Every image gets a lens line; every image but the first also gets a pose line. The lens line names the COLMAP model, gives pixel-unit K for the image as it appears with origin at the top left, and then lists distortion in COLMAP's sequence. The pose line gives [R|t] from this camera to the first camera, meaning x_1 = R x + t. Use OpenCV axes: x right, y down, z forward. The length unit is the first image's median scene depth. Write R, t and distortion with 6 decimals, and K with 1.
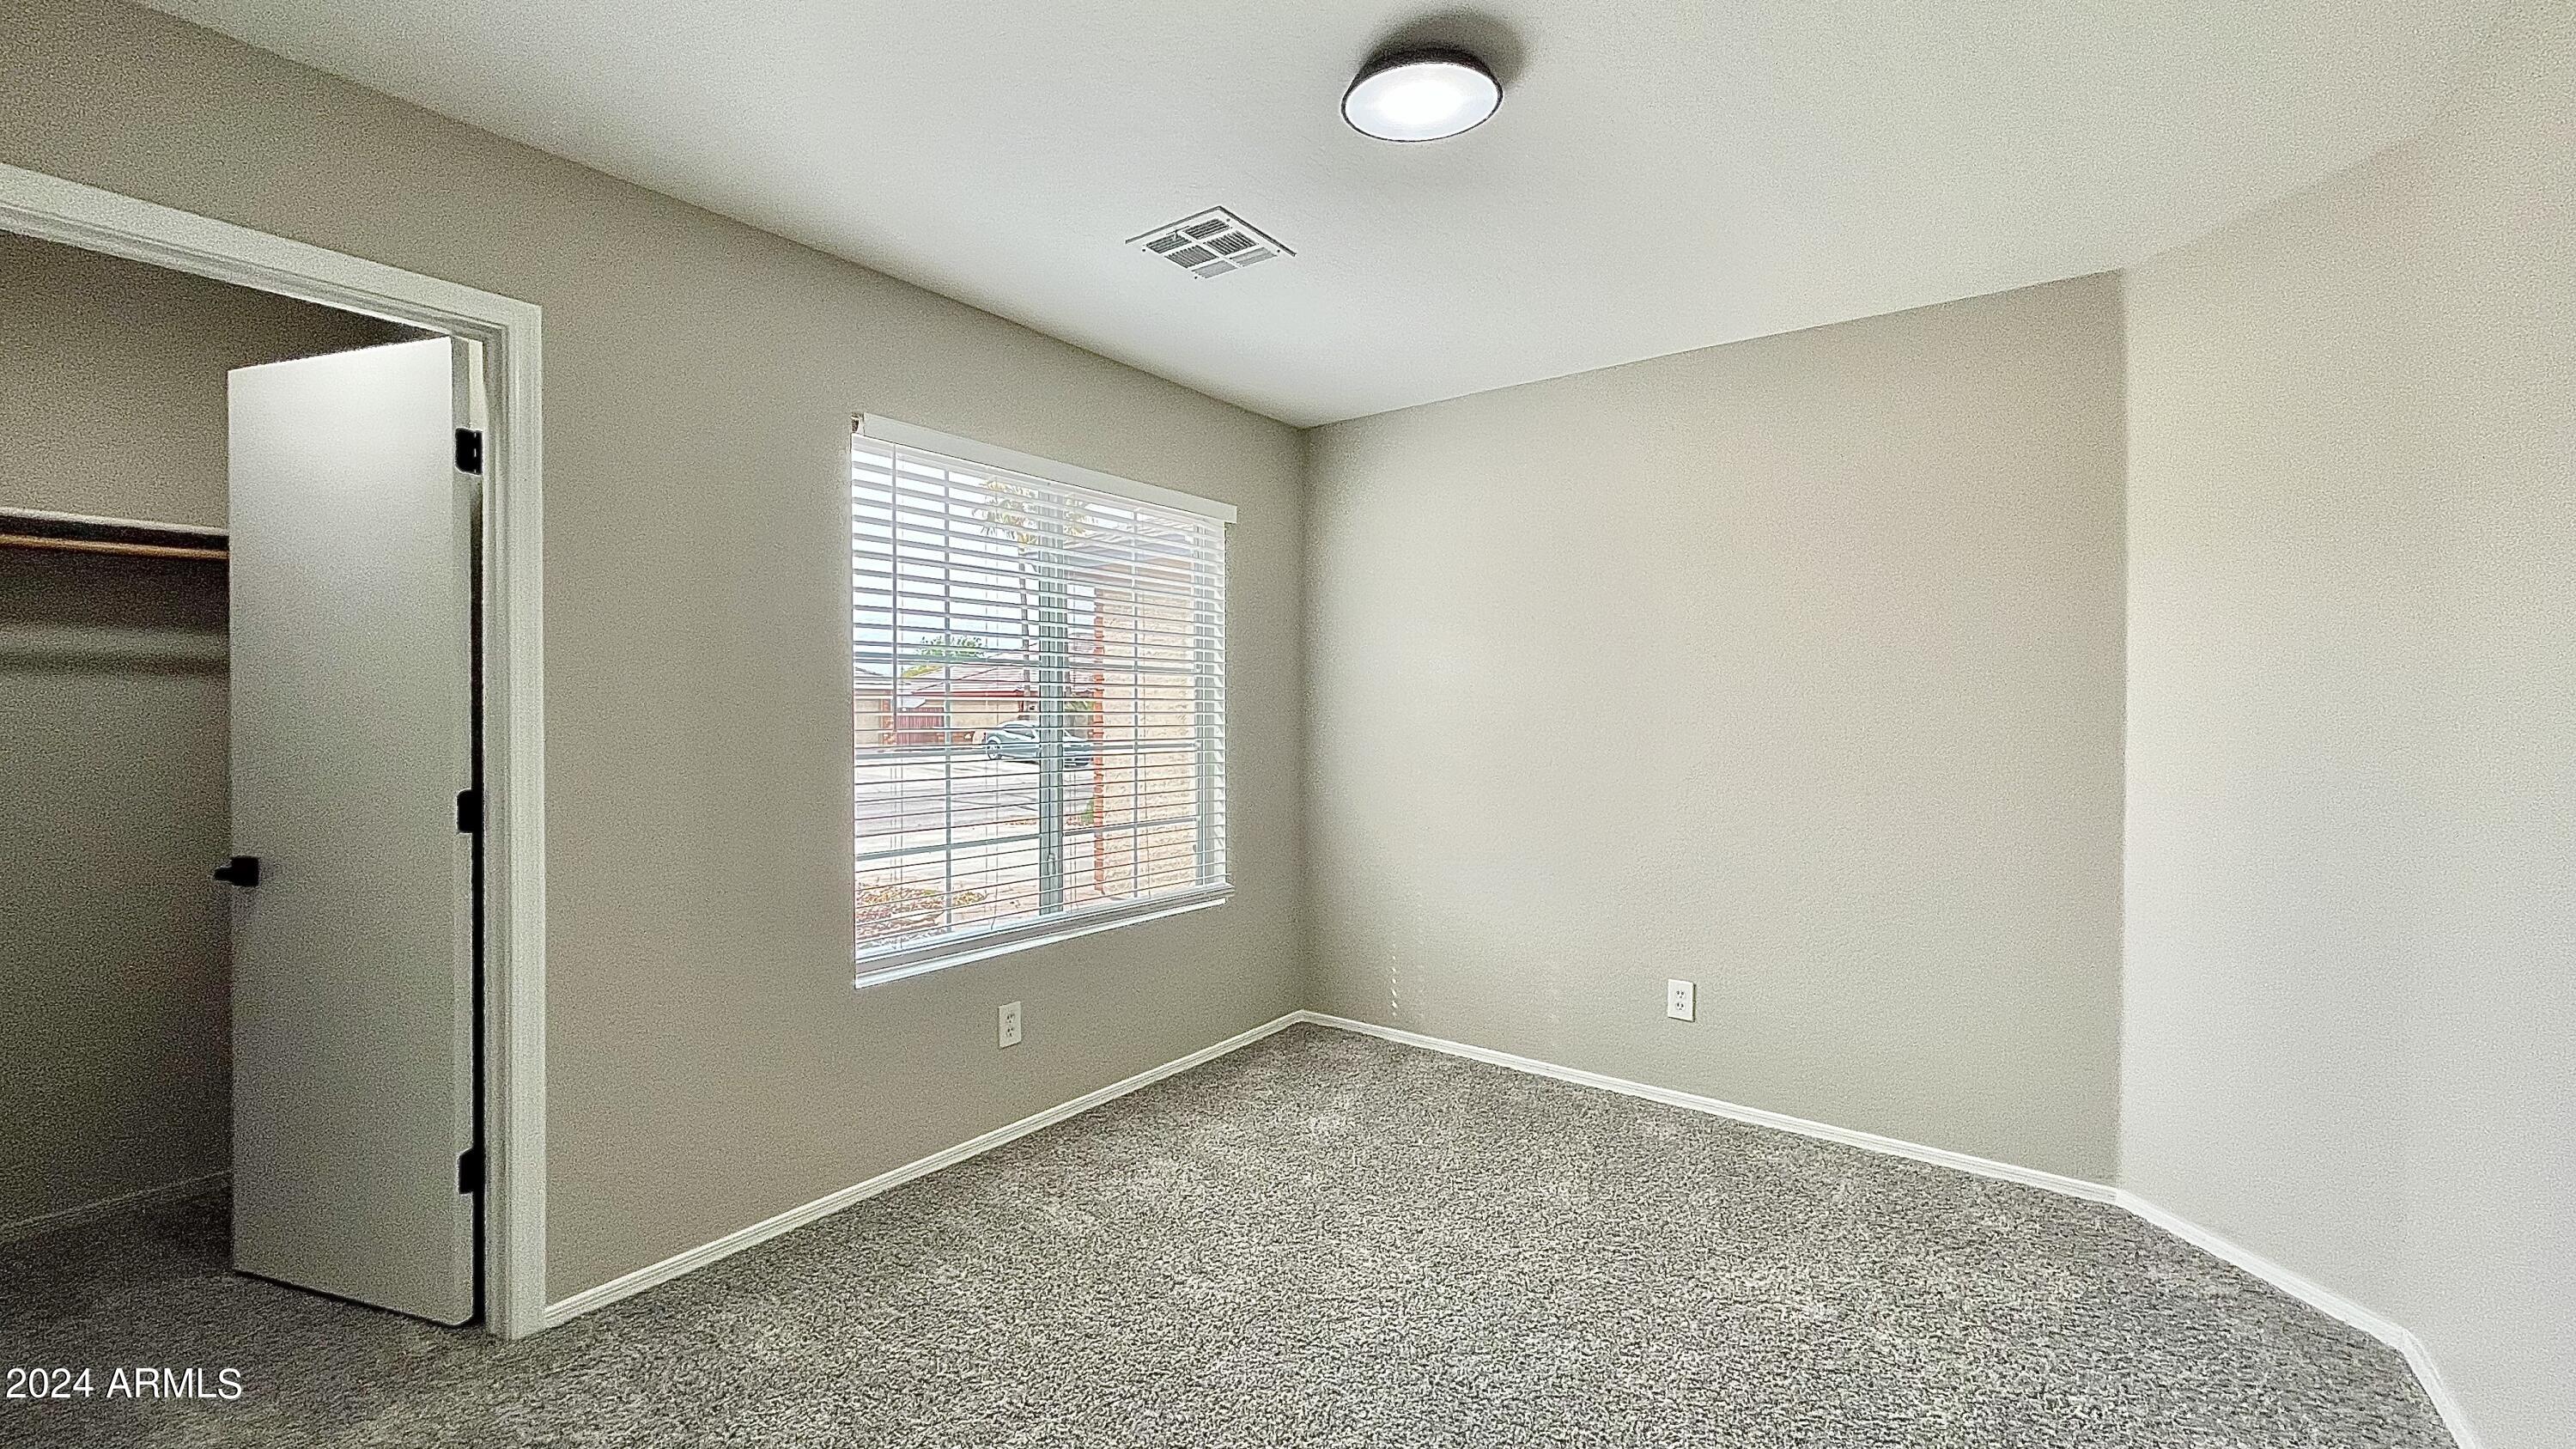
lens RADIAL K [[1037.2, 0, 1292.2], [0, 1037.2, 718.6], [0, 0, 1]] dist [-0.004438, 0.000590]
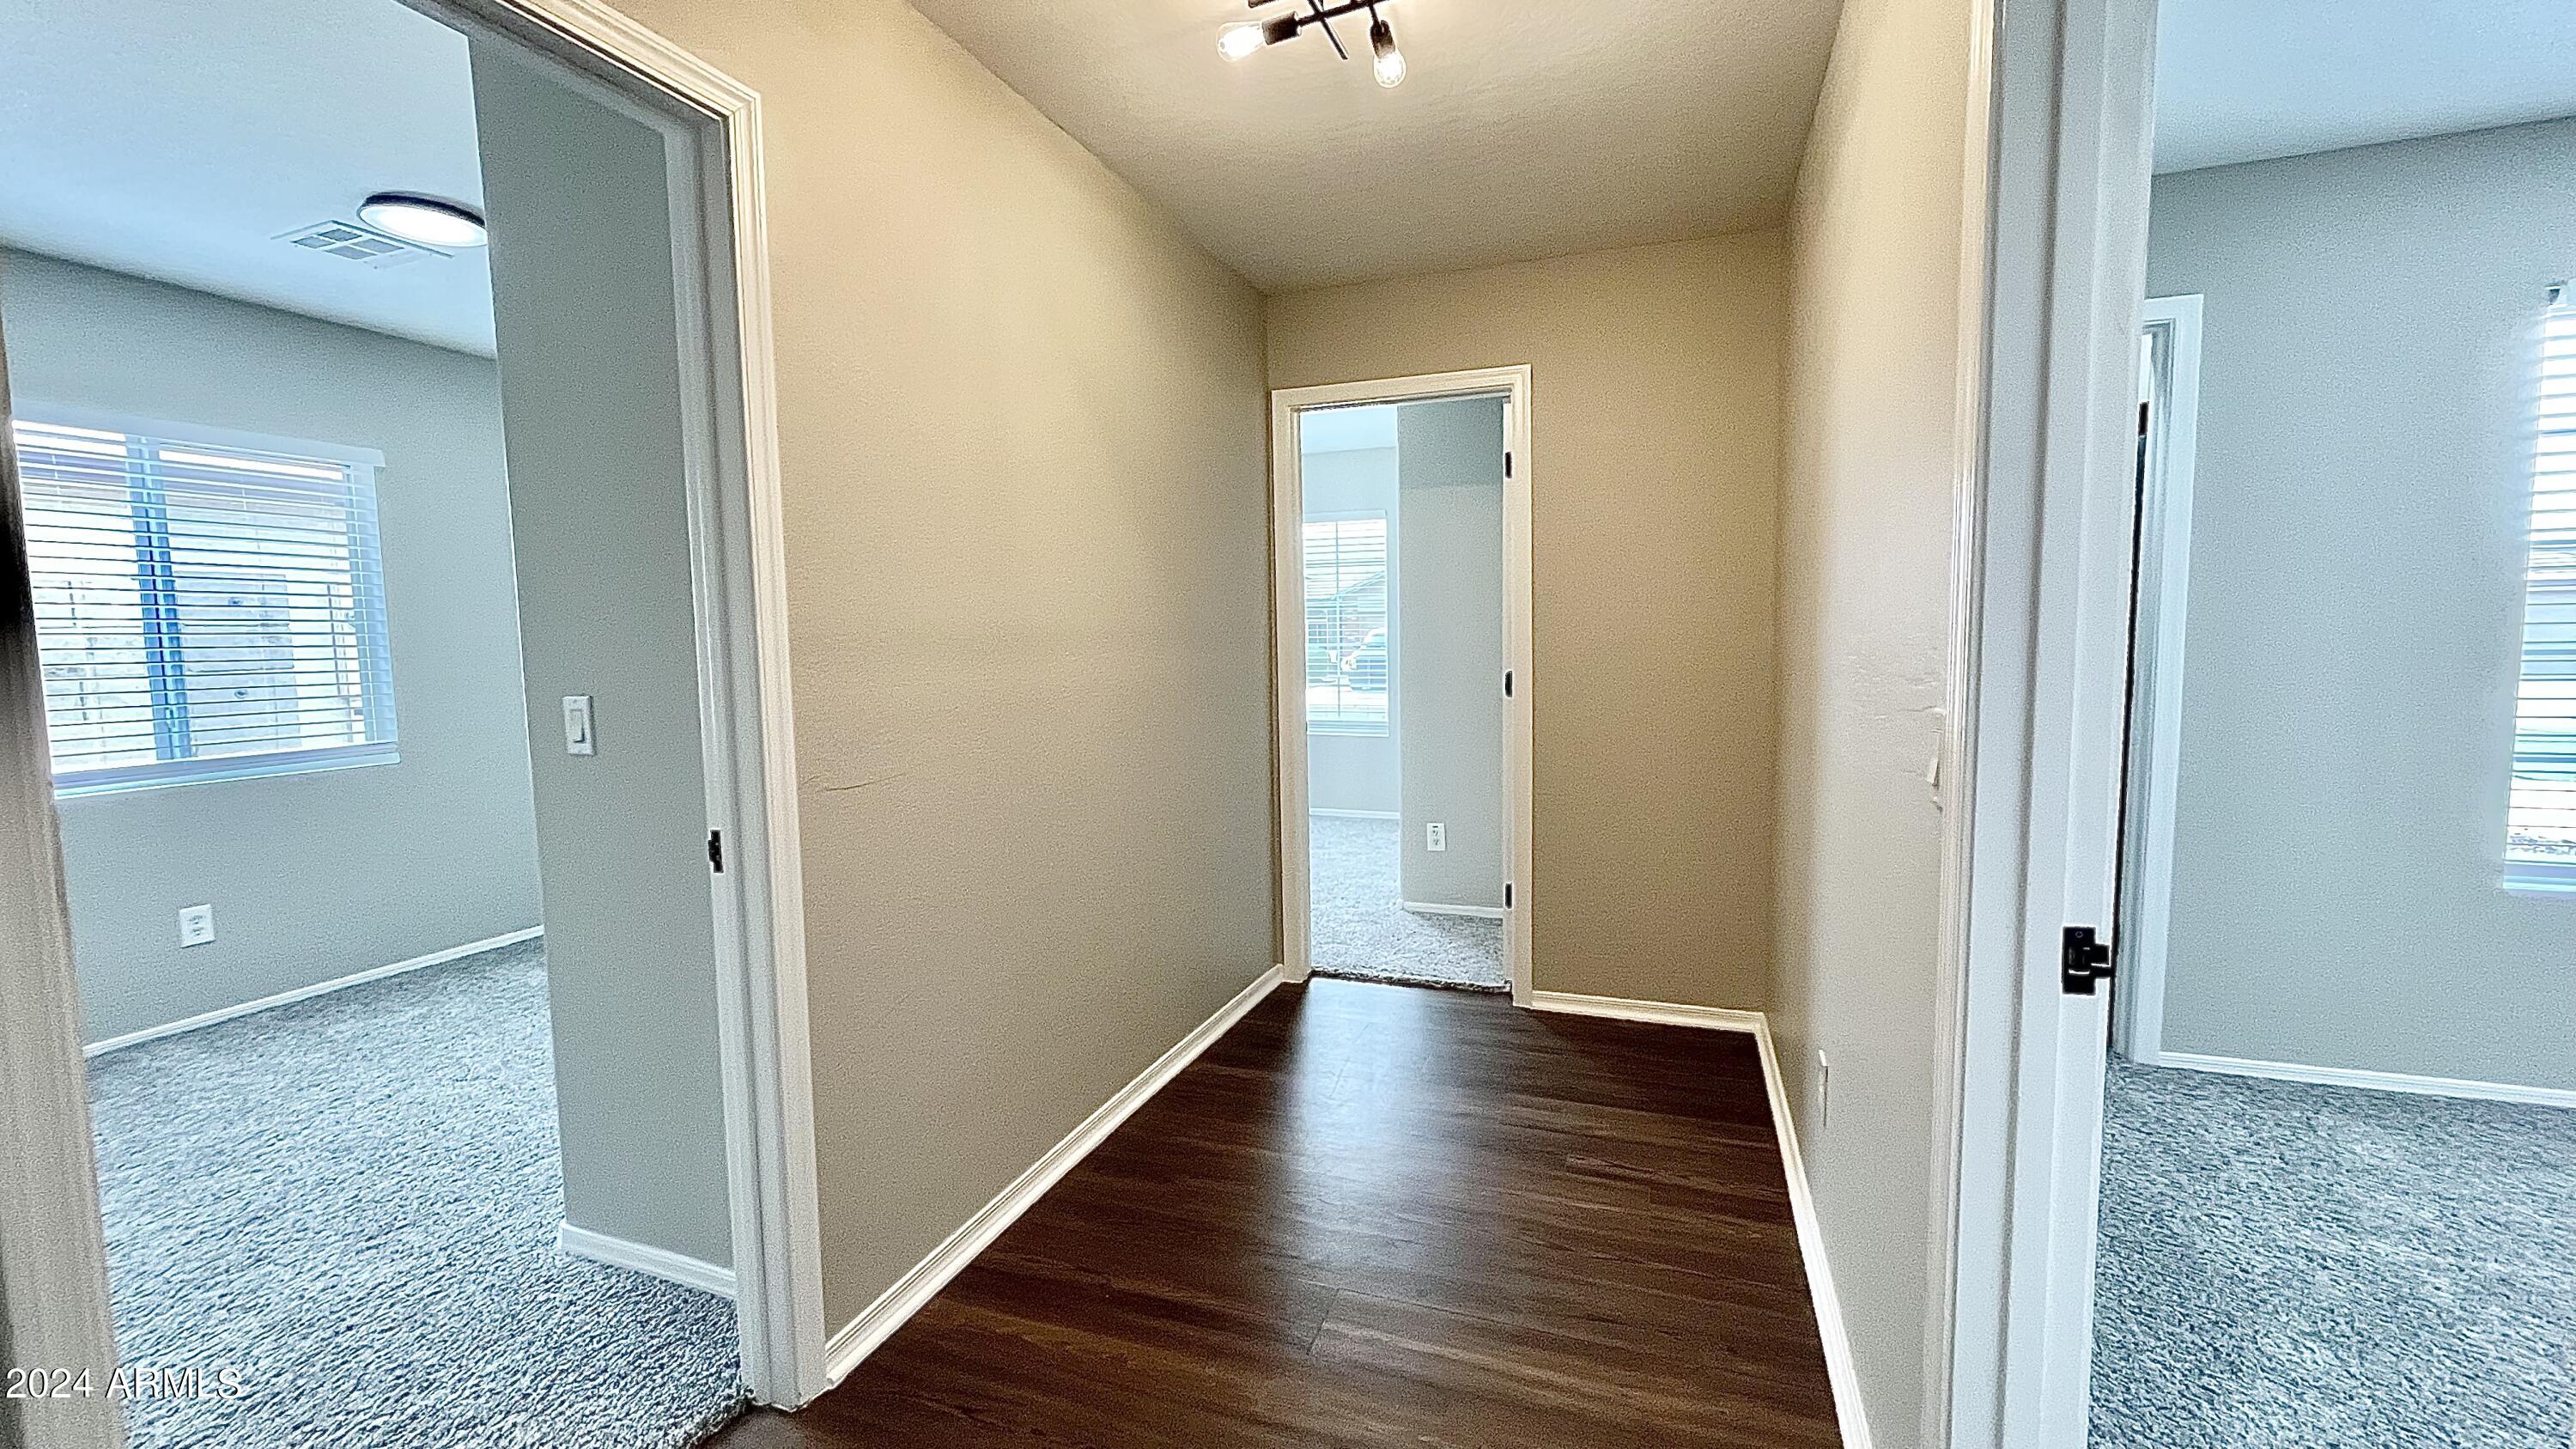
lens RADIAL K [[1037.2, 0, 1292.3], [0, 1037.2, 716.9], [0, 0, 1]] dist [-0.004438, 0.000590]
pose [[0.285719, 0.076662, -0.955242, 0.214510], [0.009944, 0.996504, 0.082948, 0.006546], [0.958262, -0.033199, 0.283958, -0.461118]]
